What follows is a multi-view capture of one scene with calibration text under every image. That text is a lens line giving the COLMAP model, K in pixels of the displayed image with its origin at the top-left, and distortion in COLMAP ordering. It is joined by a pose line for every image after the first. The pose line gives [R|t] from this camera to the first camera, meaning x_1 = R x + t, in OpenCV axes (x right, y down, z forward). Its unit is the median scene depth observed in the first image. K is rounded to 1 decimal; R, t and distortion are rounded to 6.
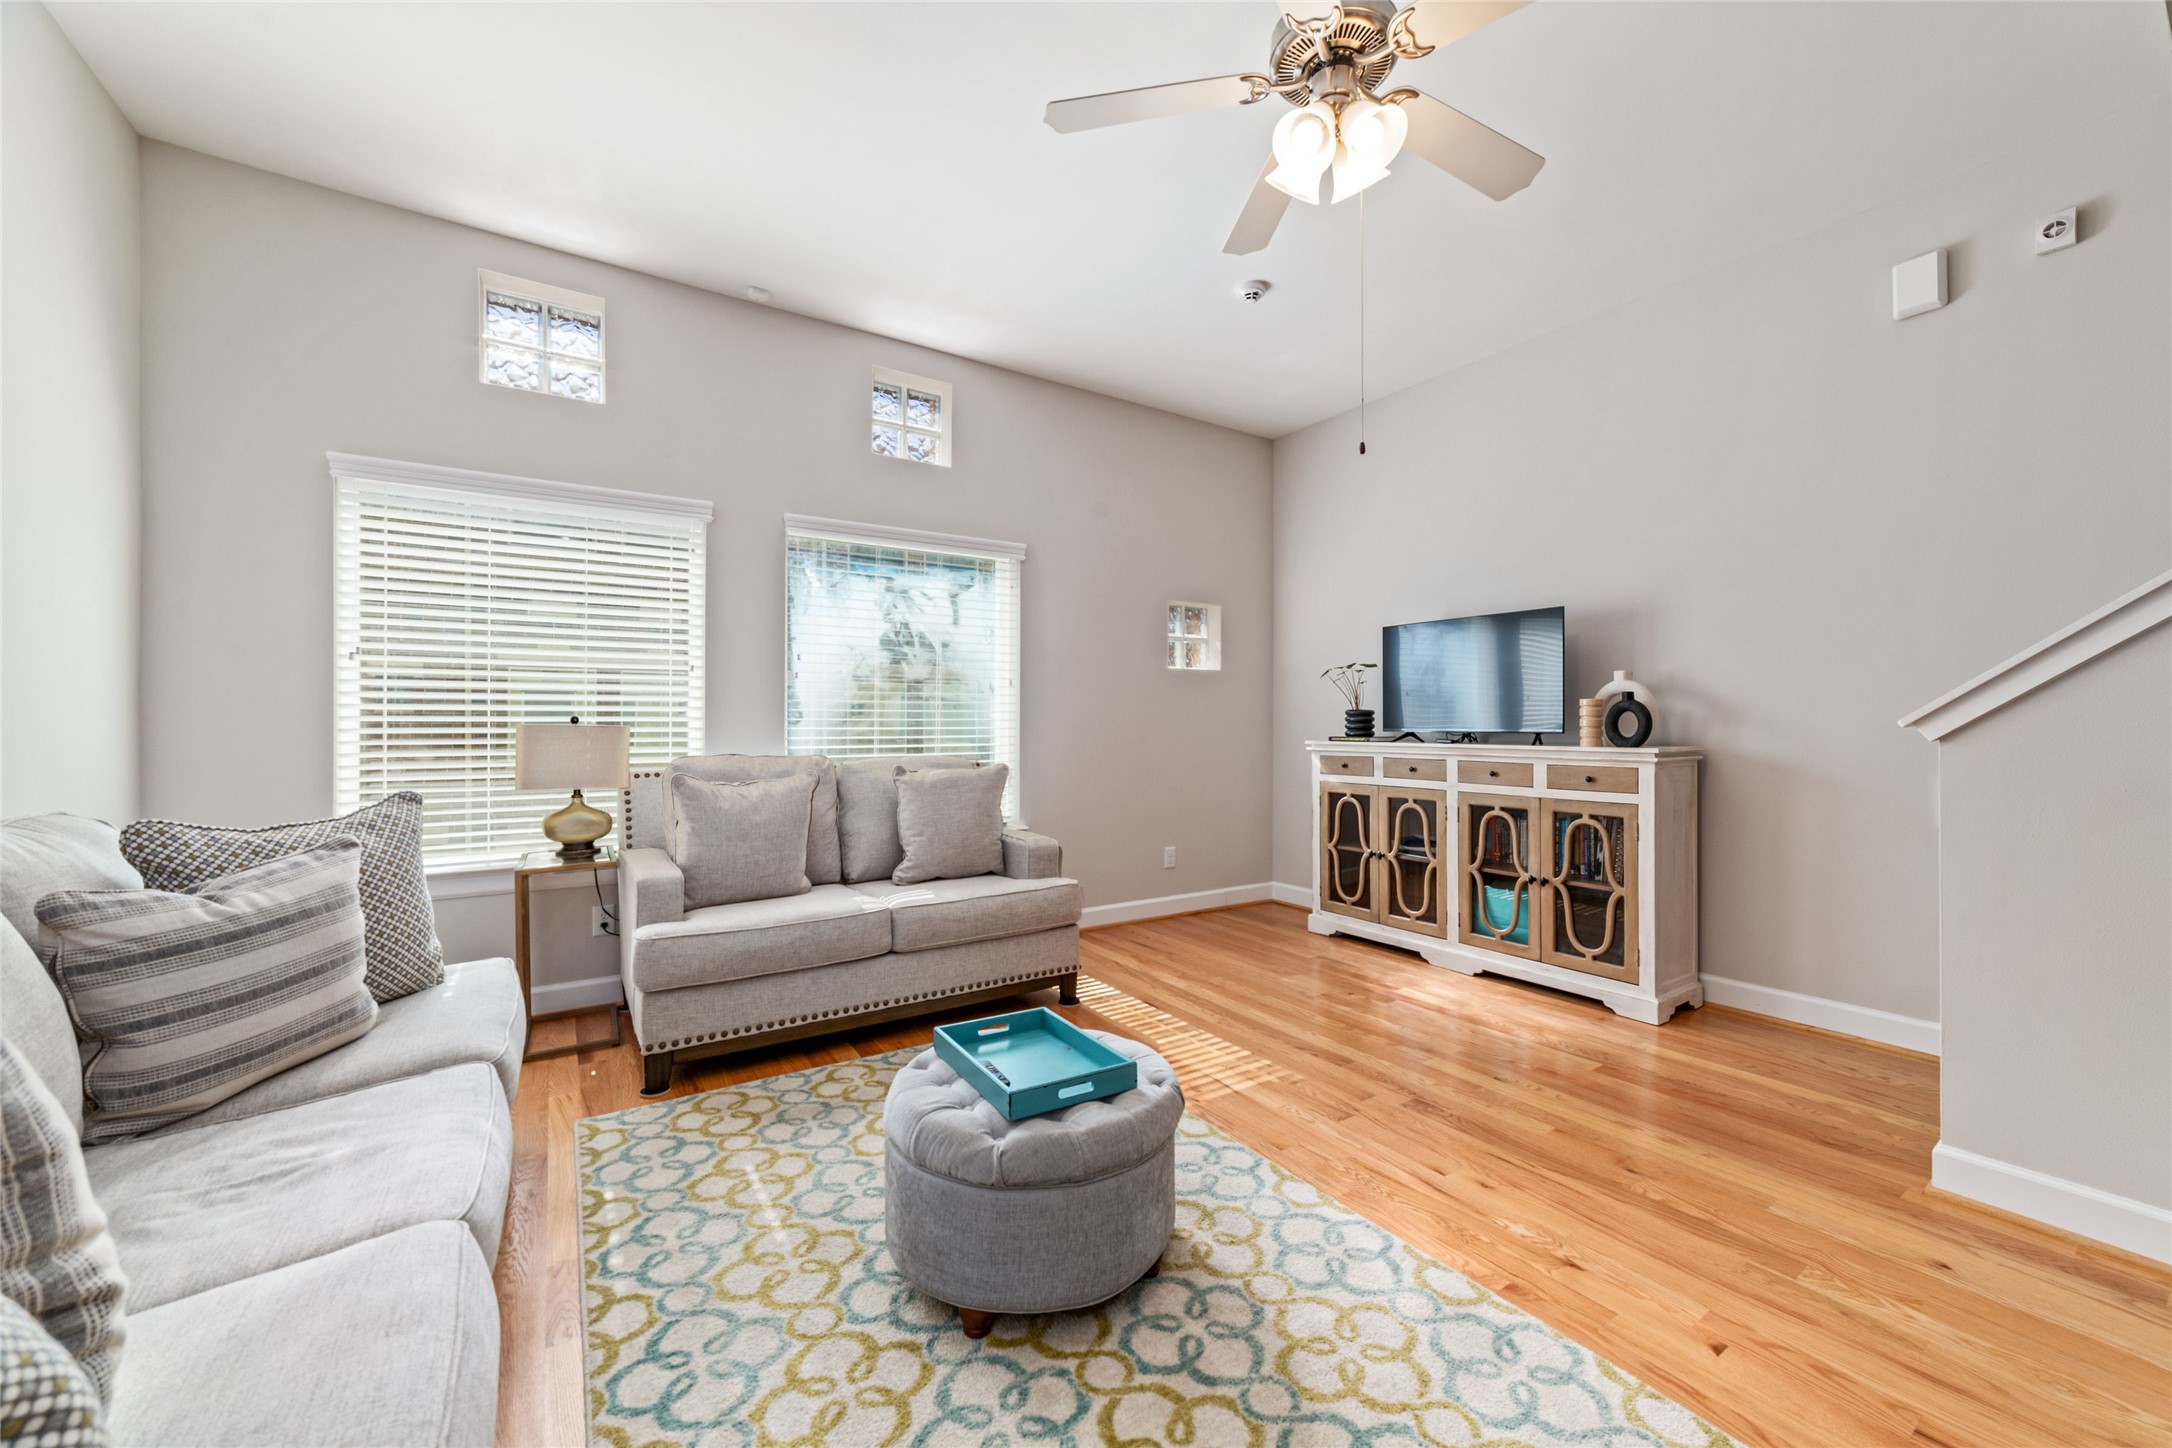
lens RADIAL K [[837.6, 0, 1109.2], [0, 837.6, 723.6], [0, 0, 1]] dist [-0.025824, 0.014522]
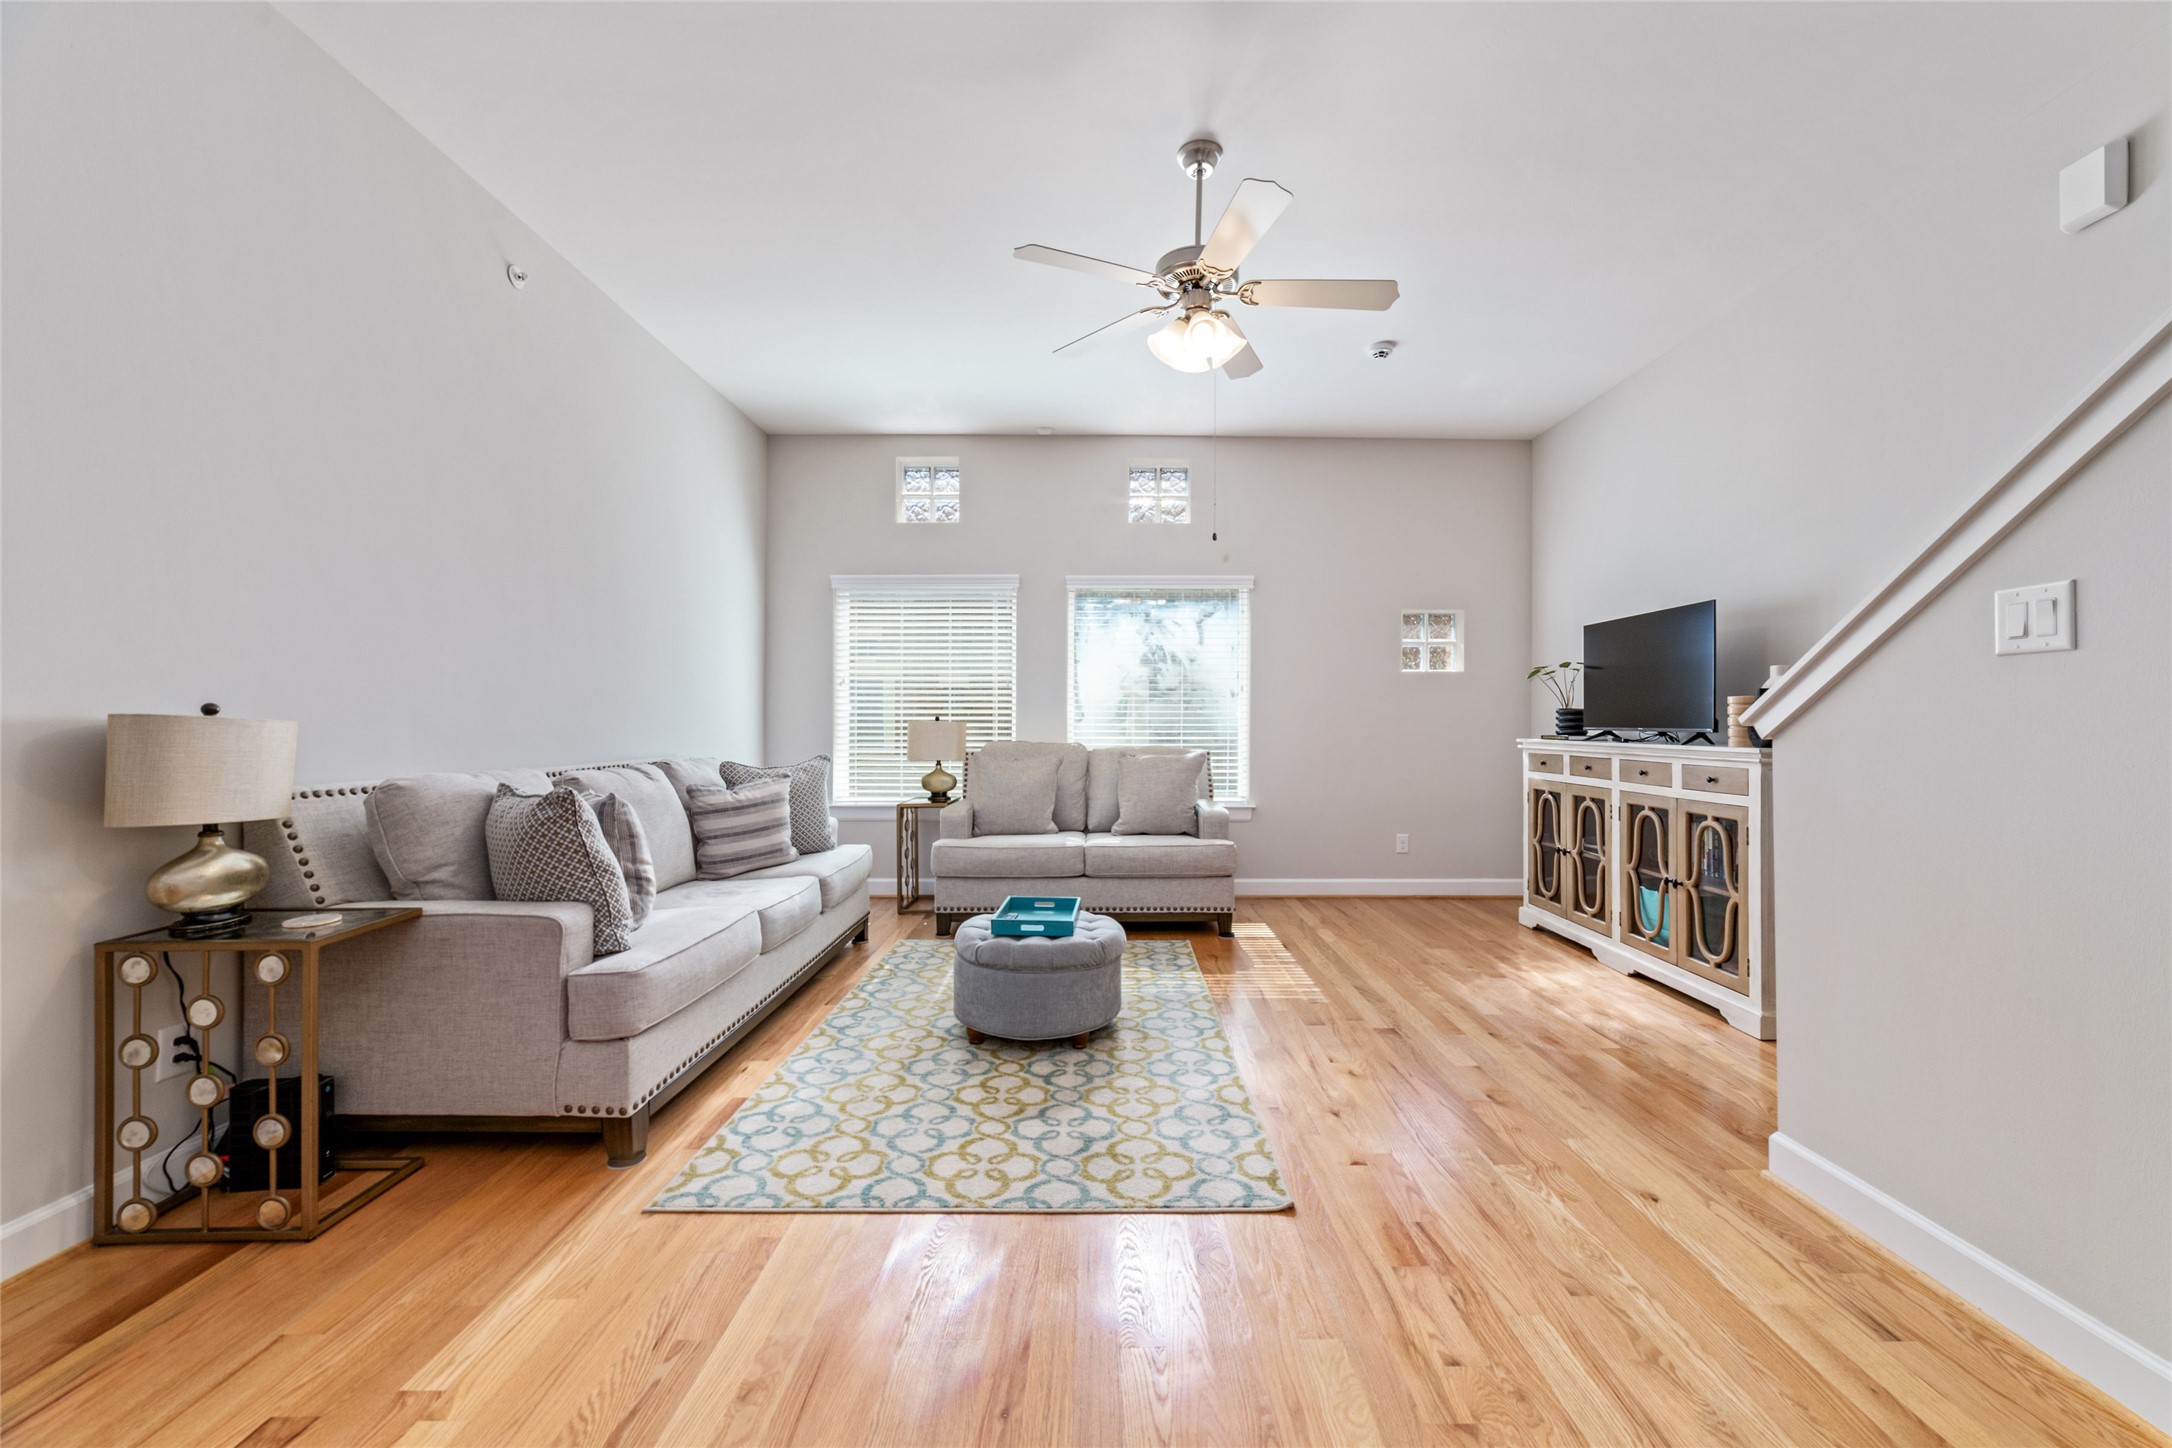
lens RADIAL K [[837.6, 0, 1109.2], [0, 837.6, 723.6], [0, 0, 1]] dist [-0.025824, 0.014522]
pose [[0.834472, 0.003207, -0.551041, 0.523277], [-0.002310, 0.999995, 0.002322, 0.000763], [0.551046, -0.000665, 0.834475, -0.190929]]
